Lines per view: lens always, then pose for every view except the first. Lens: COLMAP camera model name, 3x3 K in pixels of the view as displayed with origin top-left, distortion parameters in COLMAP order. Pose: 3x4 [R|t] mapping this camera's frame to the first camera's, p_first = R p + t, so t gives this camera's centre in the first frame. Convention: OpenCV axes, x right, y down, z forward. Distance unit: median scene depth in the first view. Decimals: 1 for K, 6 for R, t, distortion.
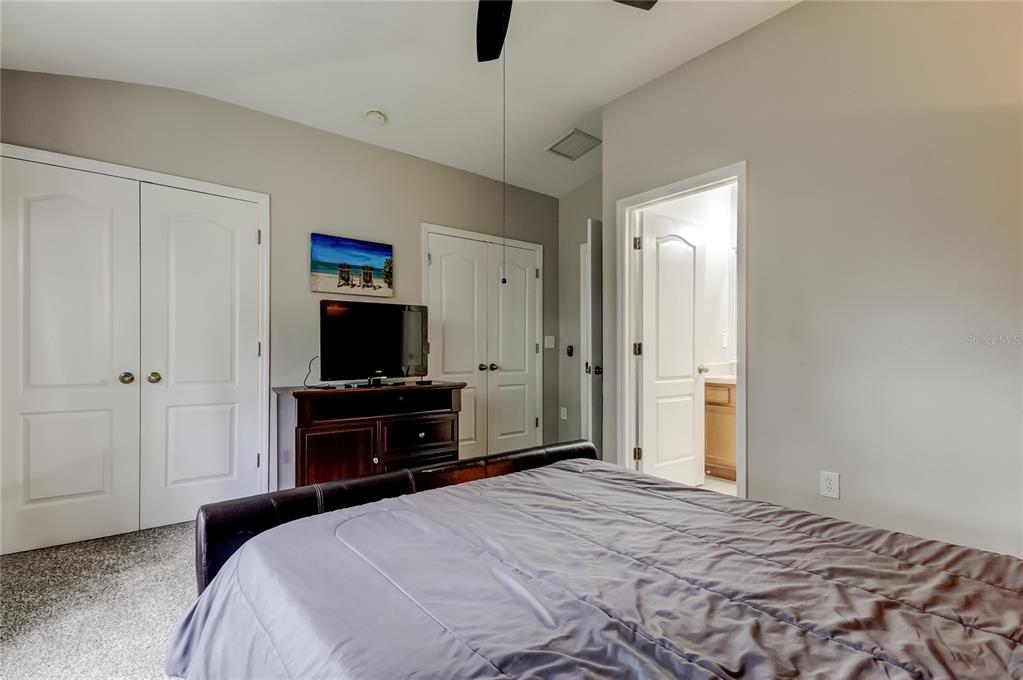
lens RADIAL K [[476.2, 0, 510.1], [0, 476.2, 349.5], [0, 0, 1]] dist [0.017598, -0.006480]
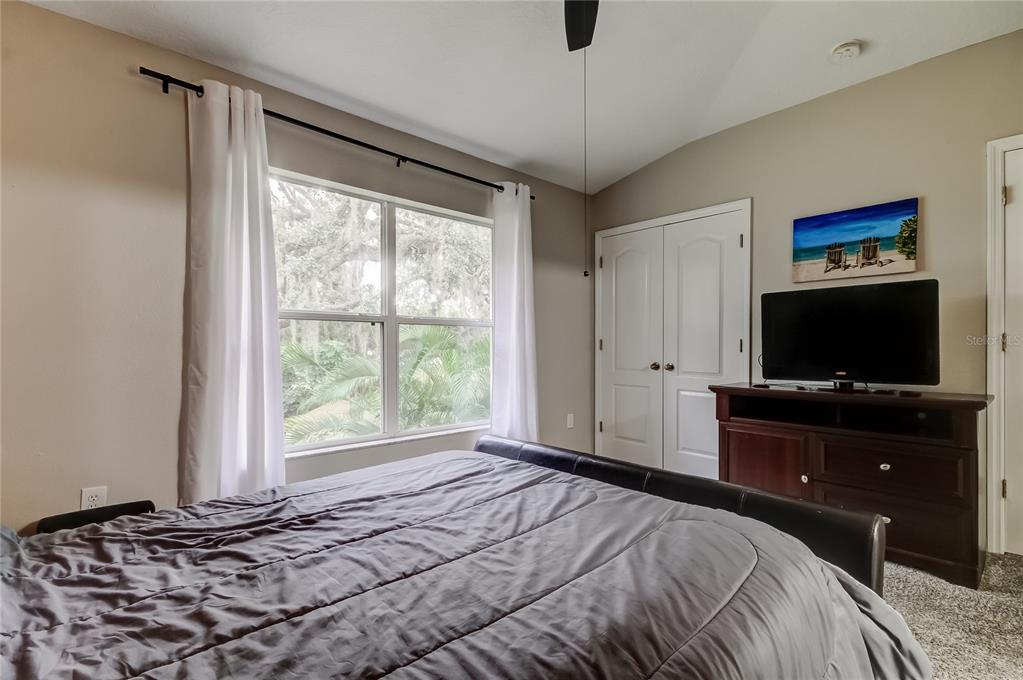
lens RADIAL K [[476.2, 0, 514.3], [0, 476.2, 339.1], [0, 0, 1]] dist [0.017598, -0.006480]
pose [[0.060638, -0.019086, -0.997977, 0.460241], [0.004252, 0.999813, -0.018863, 0.002206], [0.998151, -0.003100, 0.060708, 0.389551]]
